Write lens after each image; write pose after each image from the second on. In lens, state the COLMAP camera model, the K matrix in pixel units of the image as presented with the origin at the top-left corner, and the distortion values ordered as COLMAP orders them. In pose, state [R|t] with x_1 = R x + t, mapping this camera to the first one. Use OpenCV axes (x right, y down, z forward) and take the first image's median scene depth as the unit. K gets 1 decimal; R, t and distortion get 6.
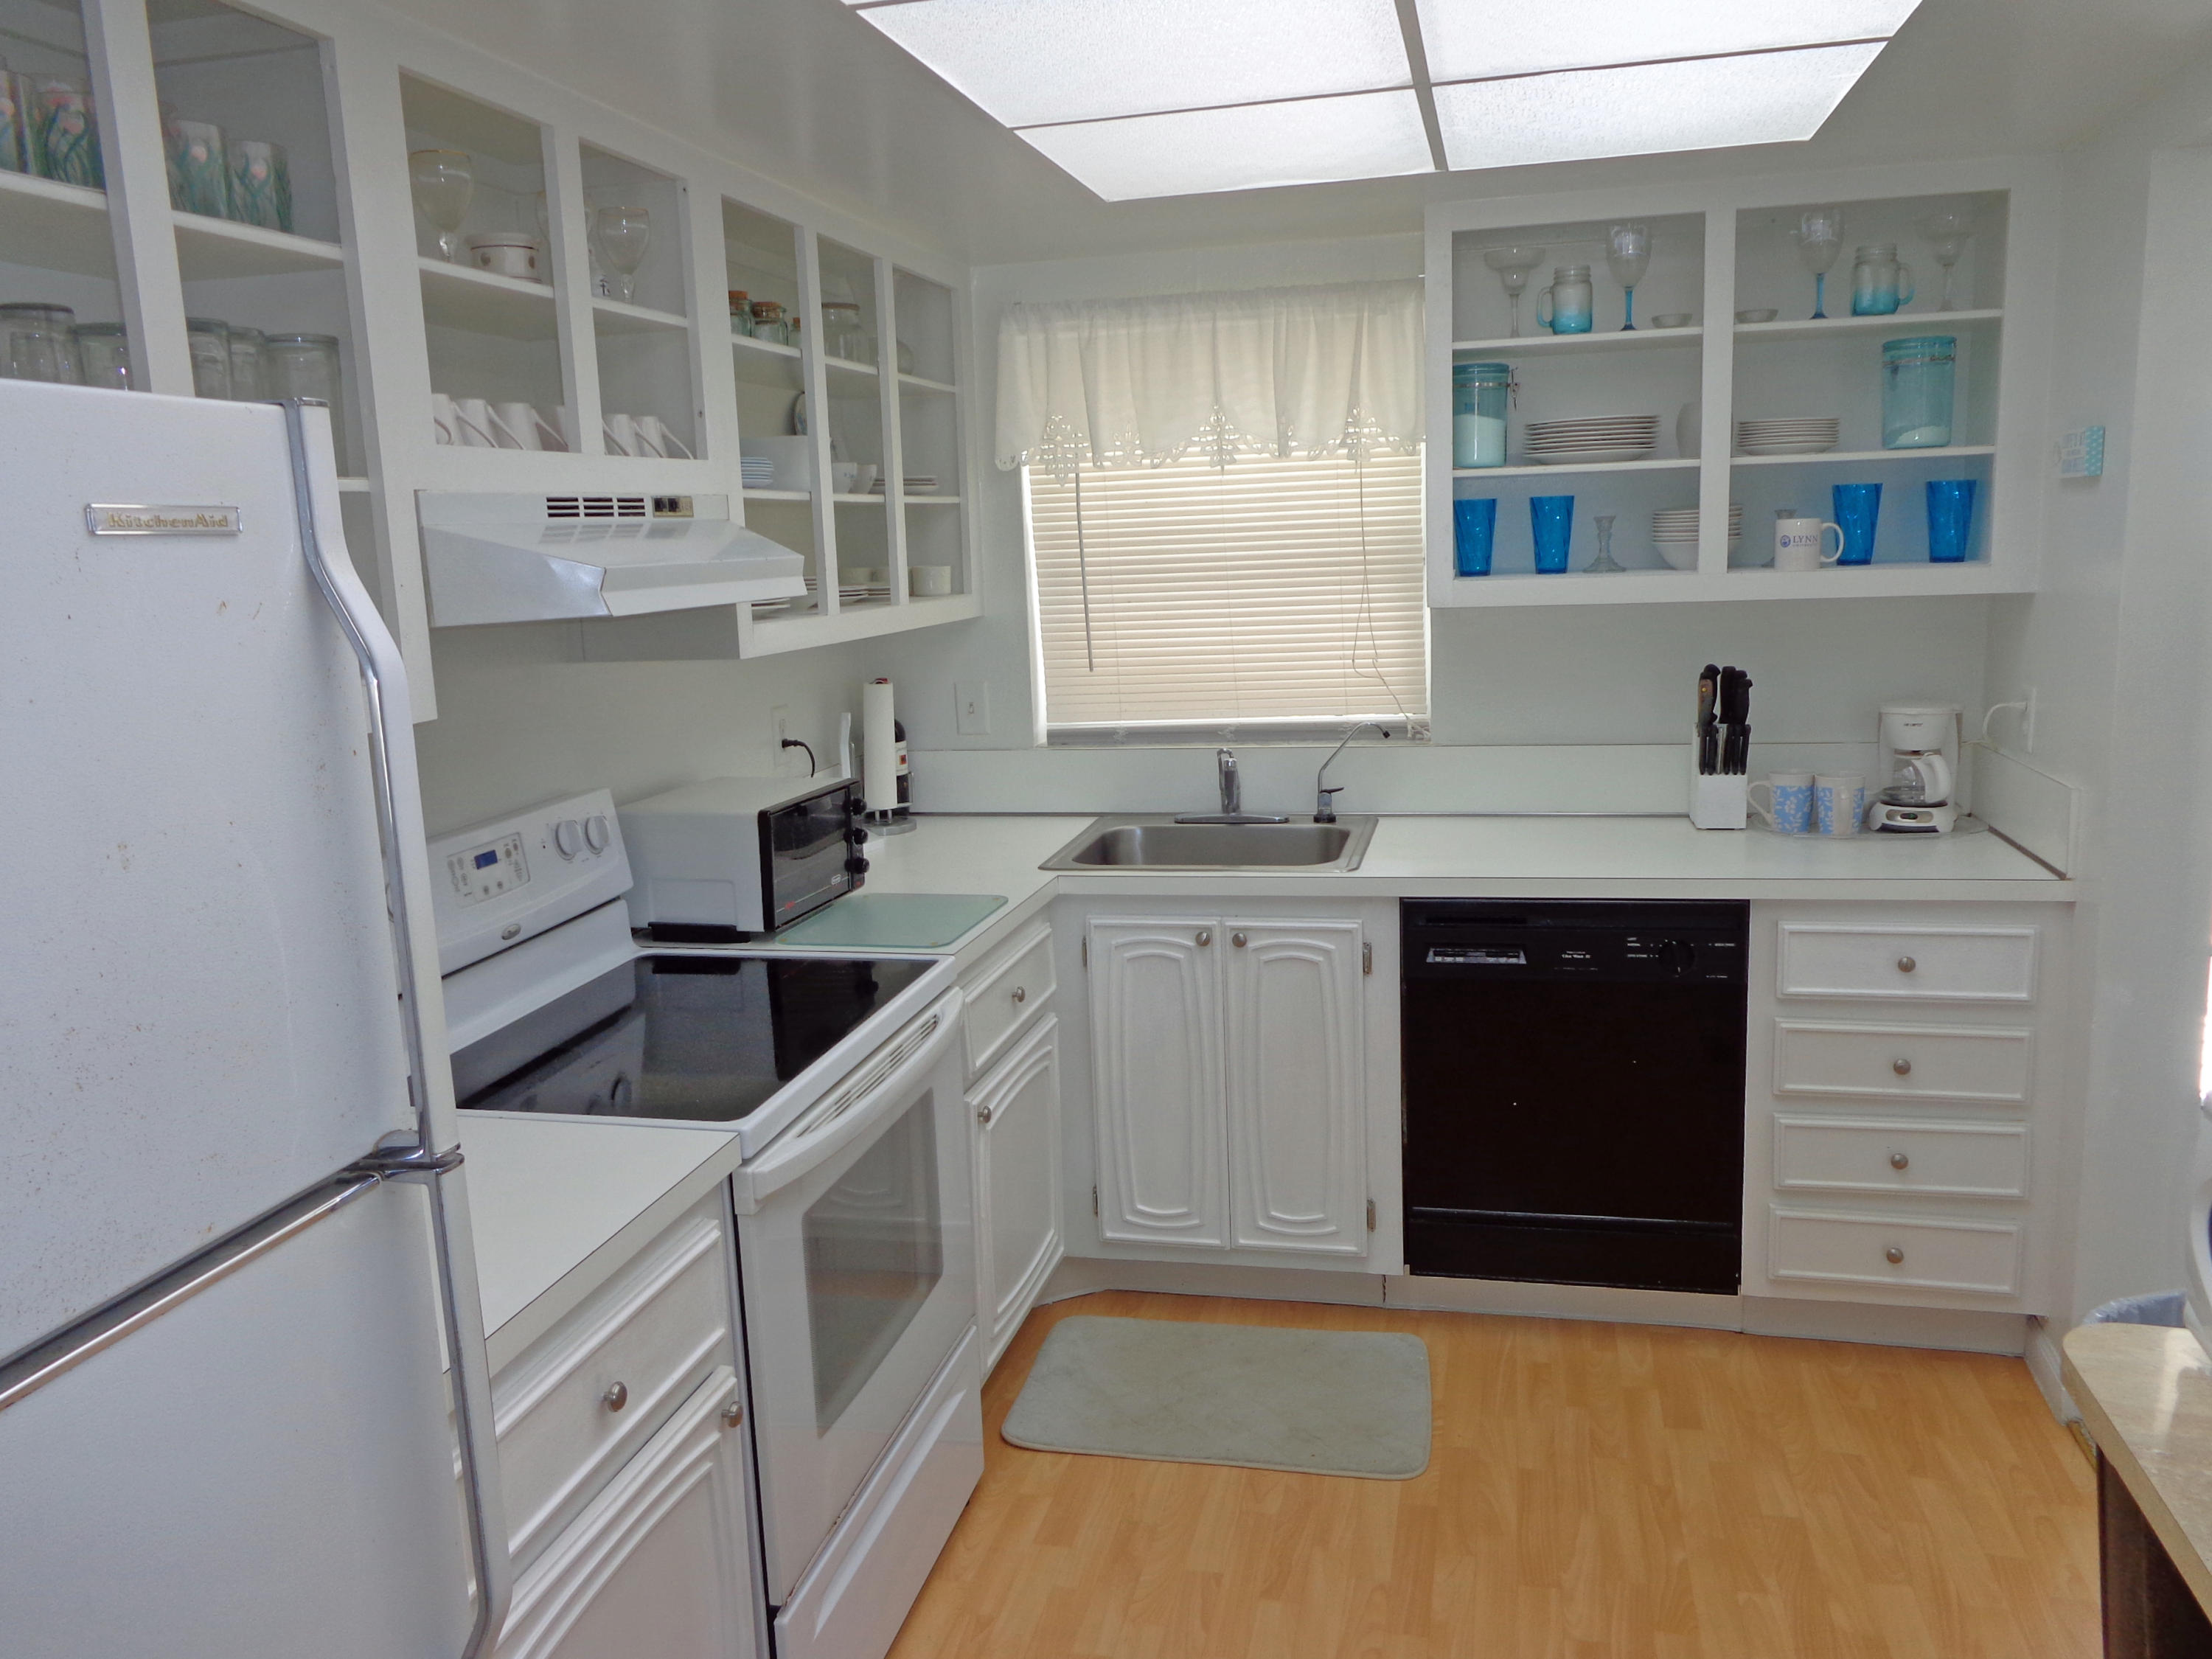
lens RADIAL K [[1662.0, 0, 1108.6], [0, 1662.0, 822.2], [0, 0, 1]] dist [-0.007960, -0.004489]
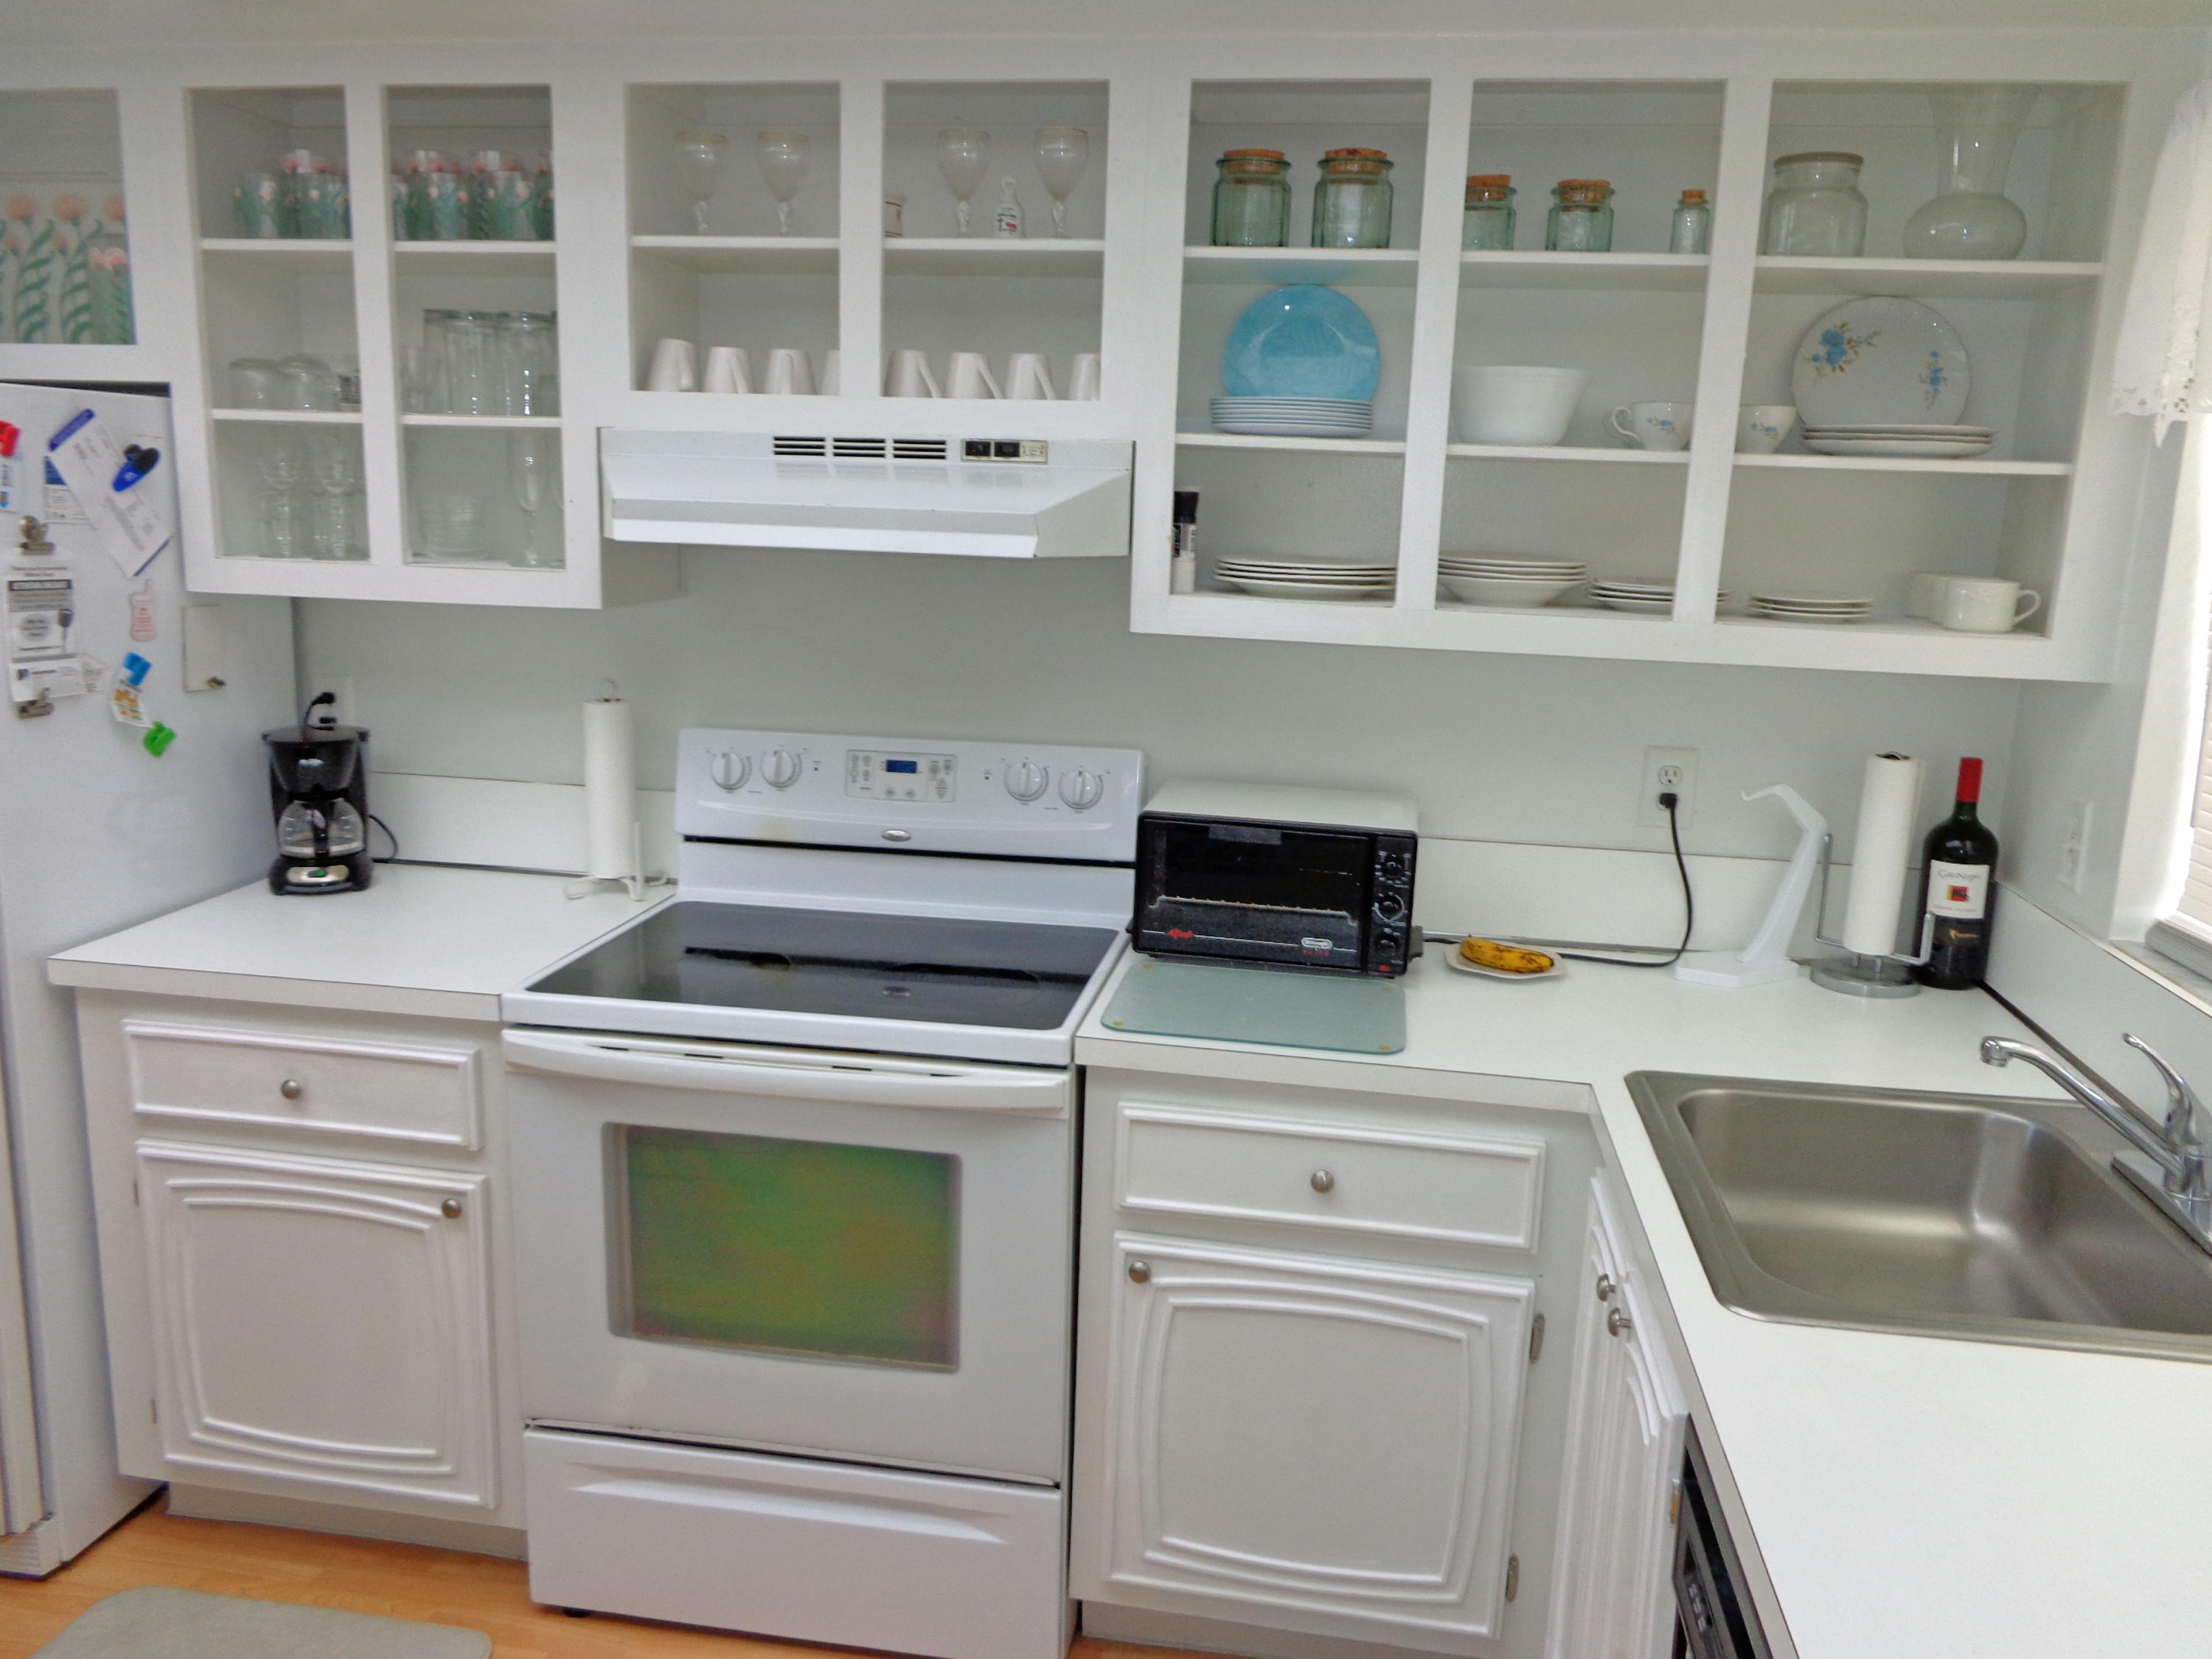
lens RADIAL K [[1662.0, 0, 1109.4], [0, 1662.0, 833.3], [0, 0, 1]] dist [-0.007960, -0.004489]
pose [[0.073094, 0.254568, -0.964289, 0.729083], [-0.206893, 0.949712, 0.235037, -0.229472], [0.975629, 0.182325, 0.122087, 1.036640]]
